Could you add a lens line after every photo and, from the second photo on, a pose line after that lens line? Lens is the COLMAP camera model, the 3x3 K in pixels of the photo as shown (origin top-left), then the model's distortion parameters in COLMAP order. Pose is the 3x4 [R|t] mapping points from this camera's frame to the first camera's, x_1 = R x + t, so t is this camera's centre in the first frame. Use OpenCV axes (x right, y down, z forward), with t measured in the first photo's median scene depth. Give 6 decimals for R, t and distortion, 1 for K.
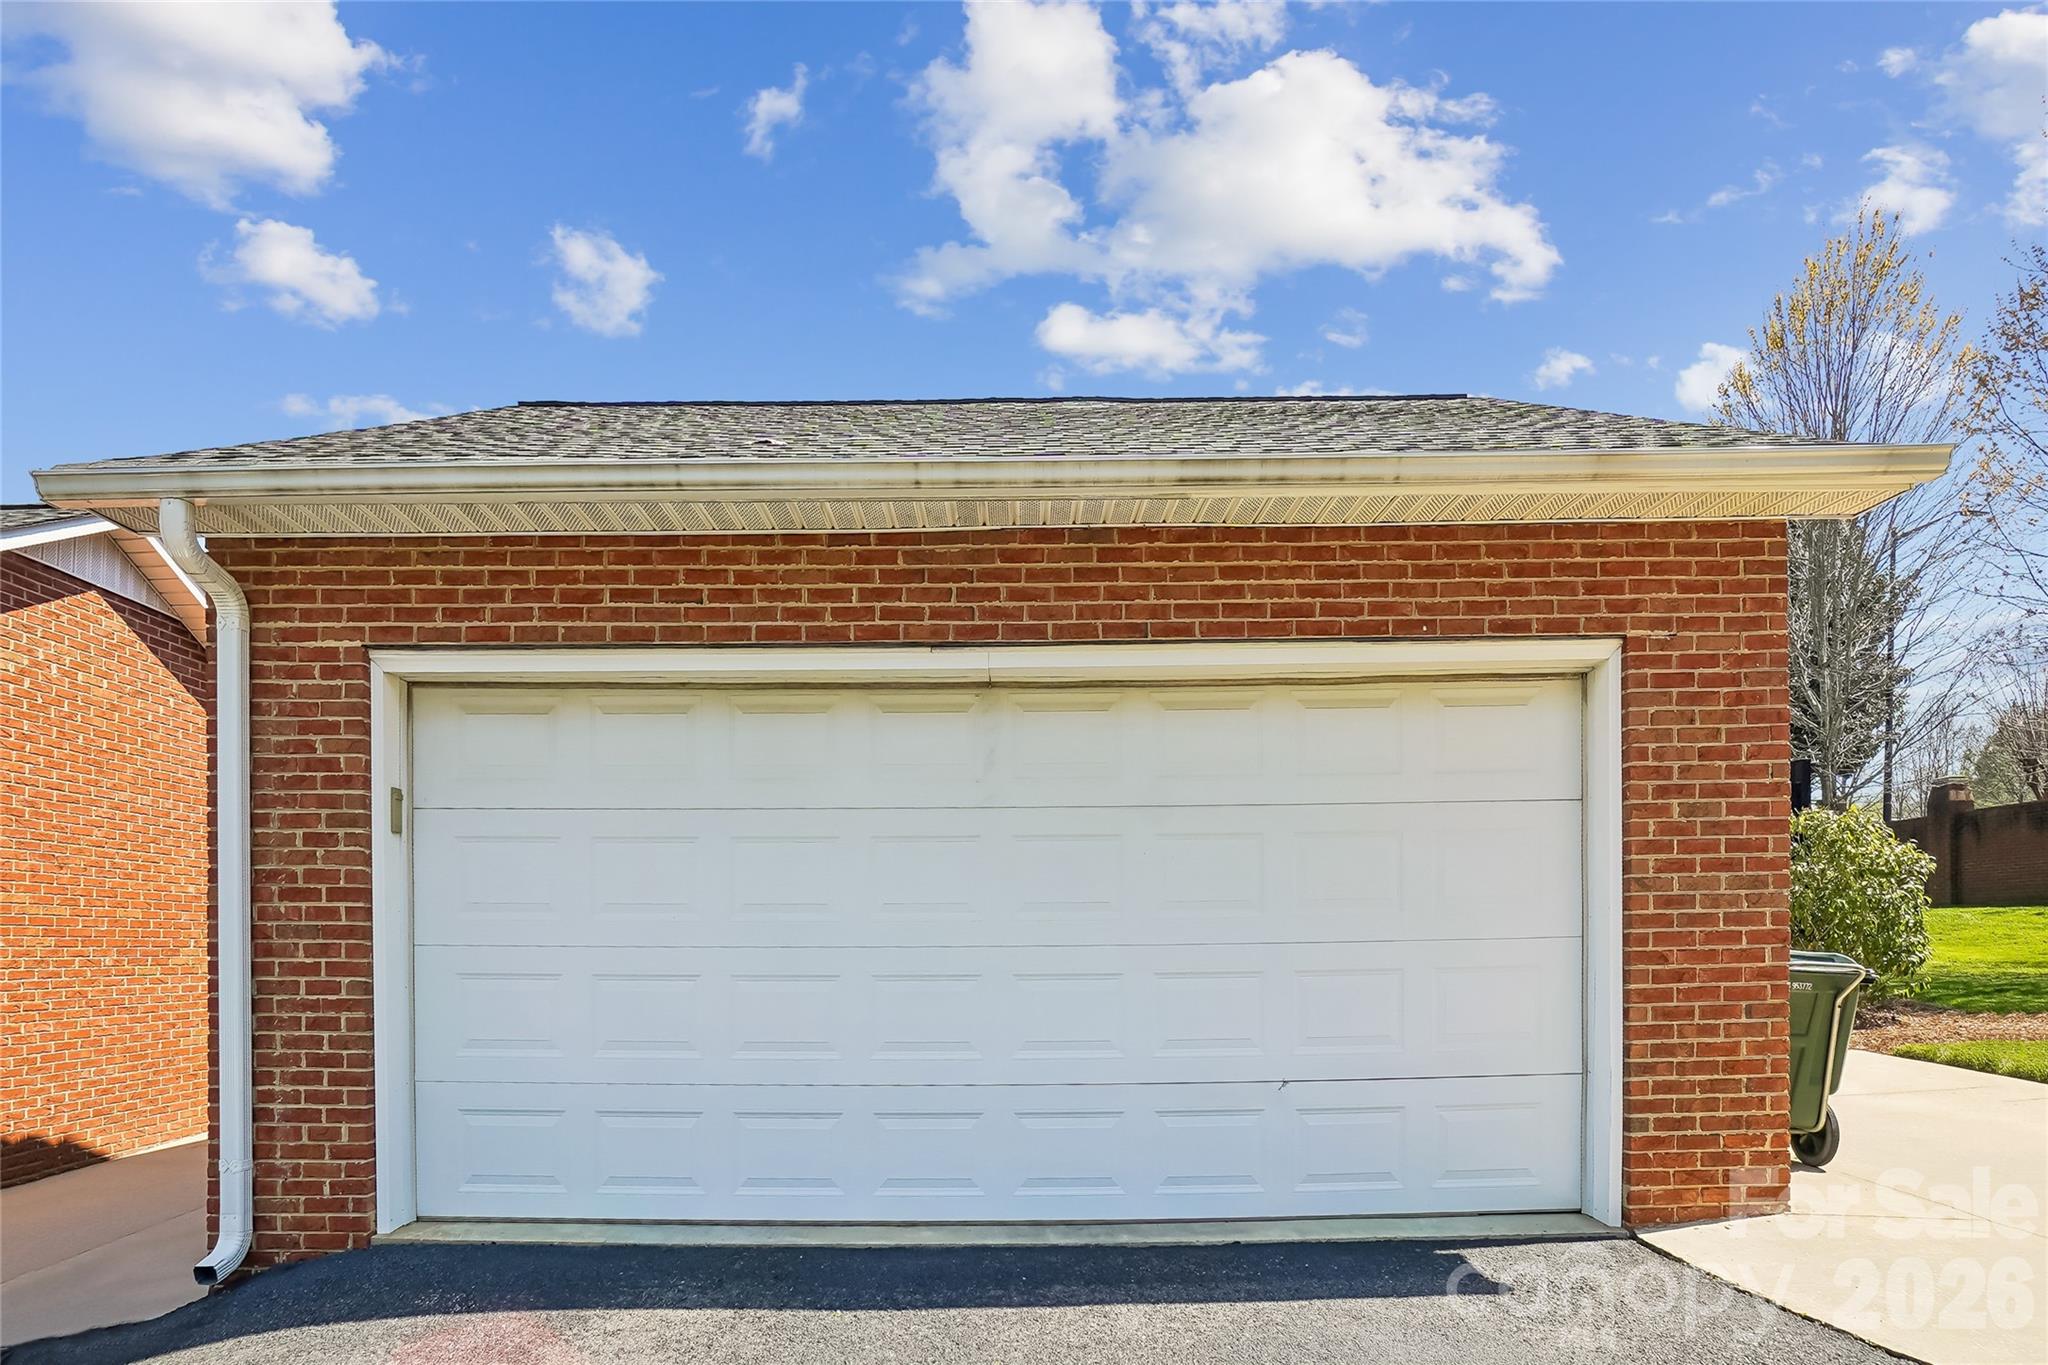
lens RADIAL K [[950.1, 0, 1109.2], [0, 950.1, 713.7], [0, 0, 1]] dist [-0.019987, 0.000649]
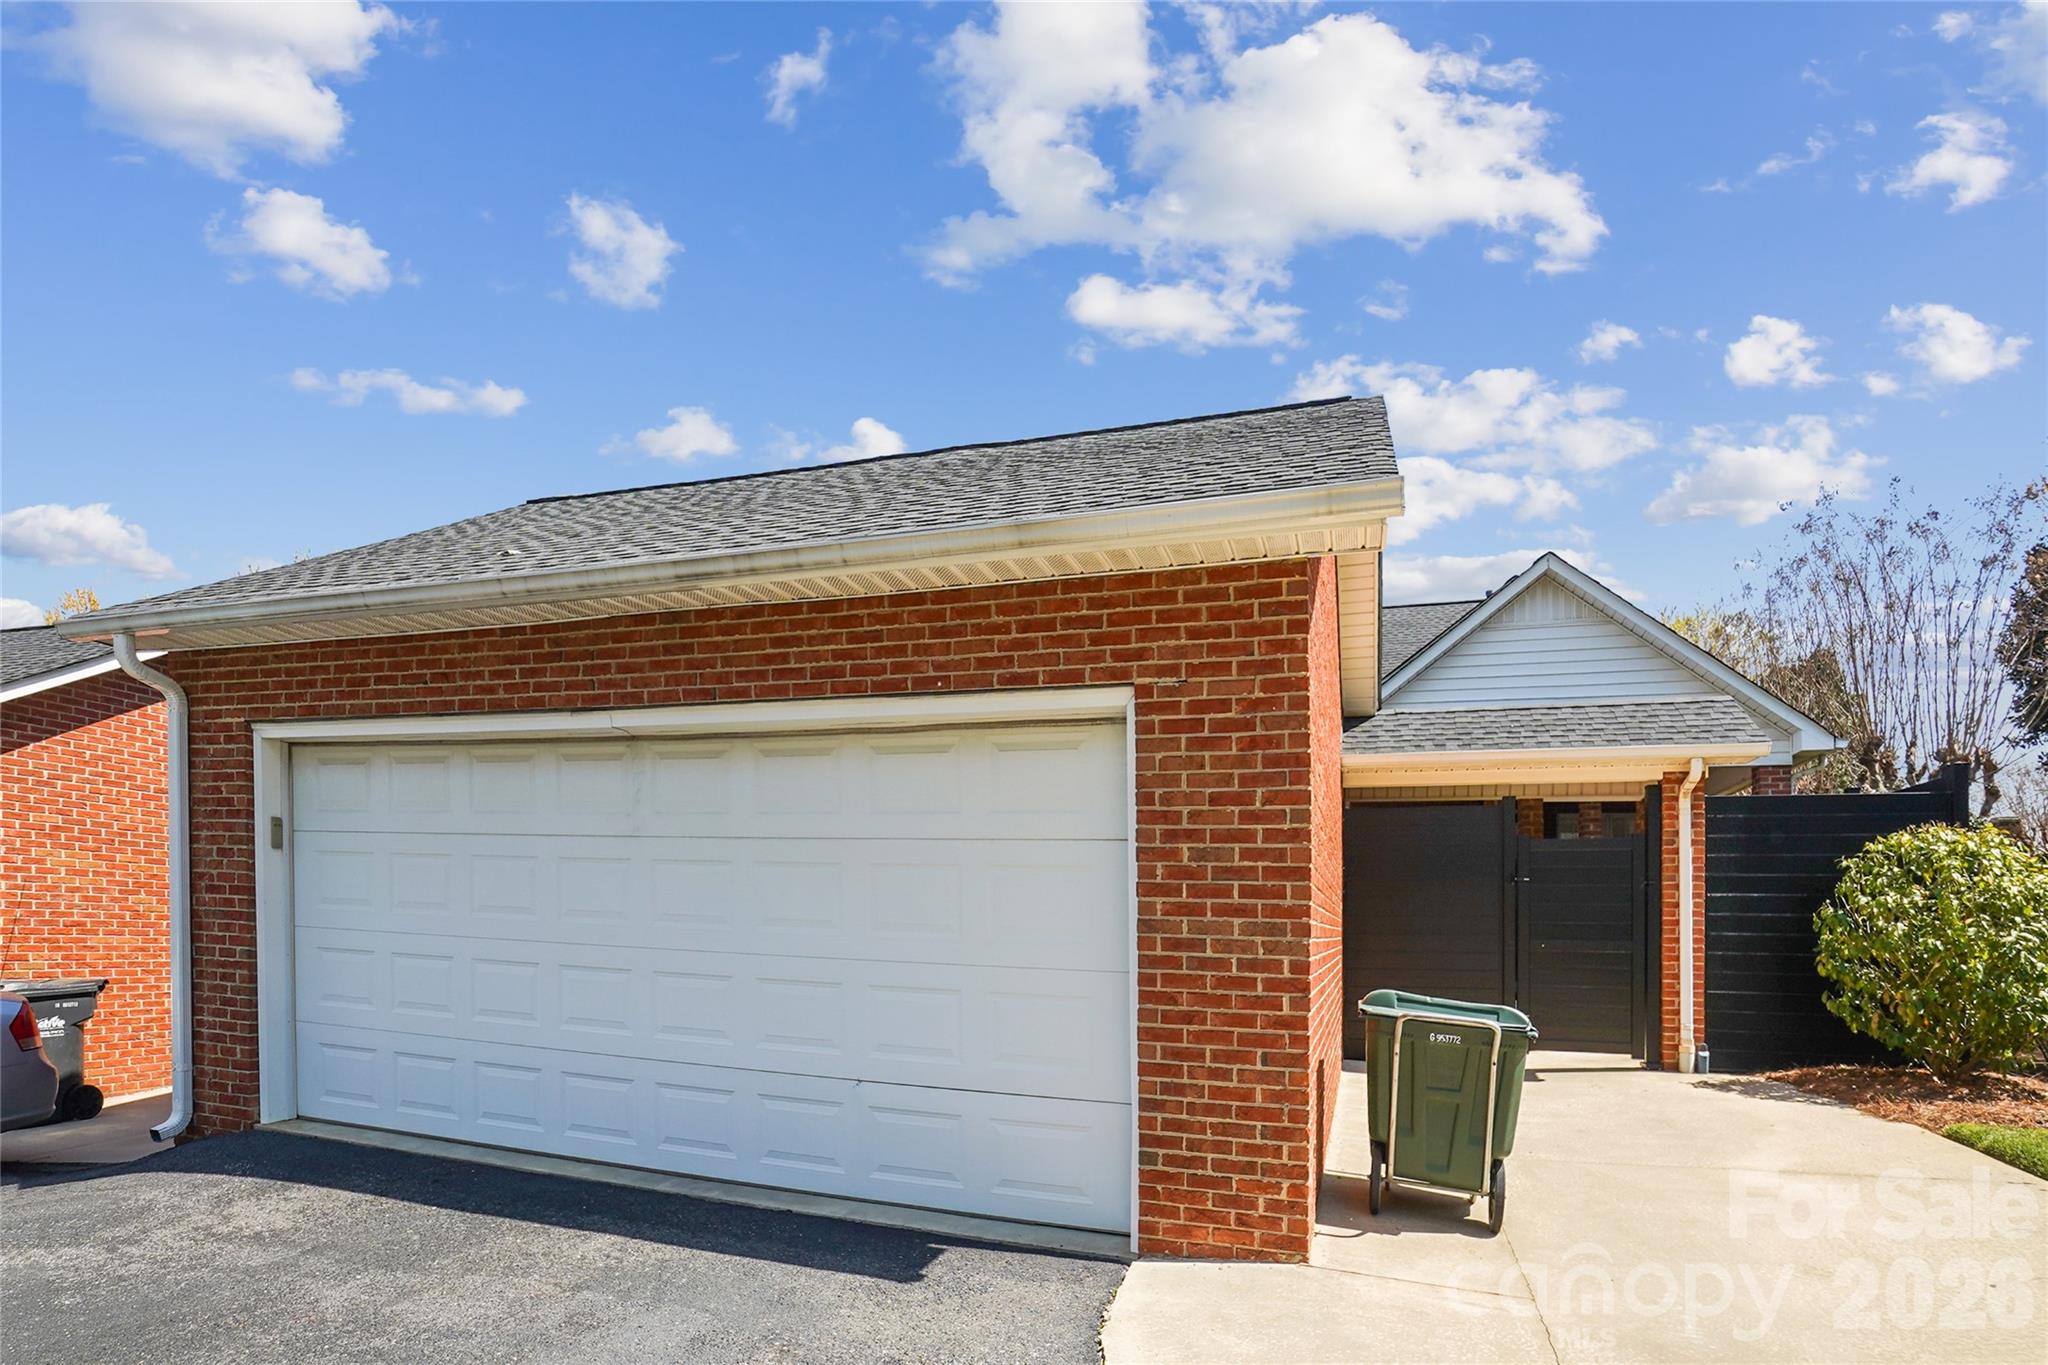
lens RADIAL K [[966.4, 0, 1020.2], [0, 966.4, 708.0], [0, 0, 1]] dist [-0.044426, 0.015536]
pose [[0.953186, -0.022695, -0.301533, 0.753885], [0.023898, 0.999714, 0.000301, -0.060091], [0.301440, -0.007493, 0.953456, -0.039441]]
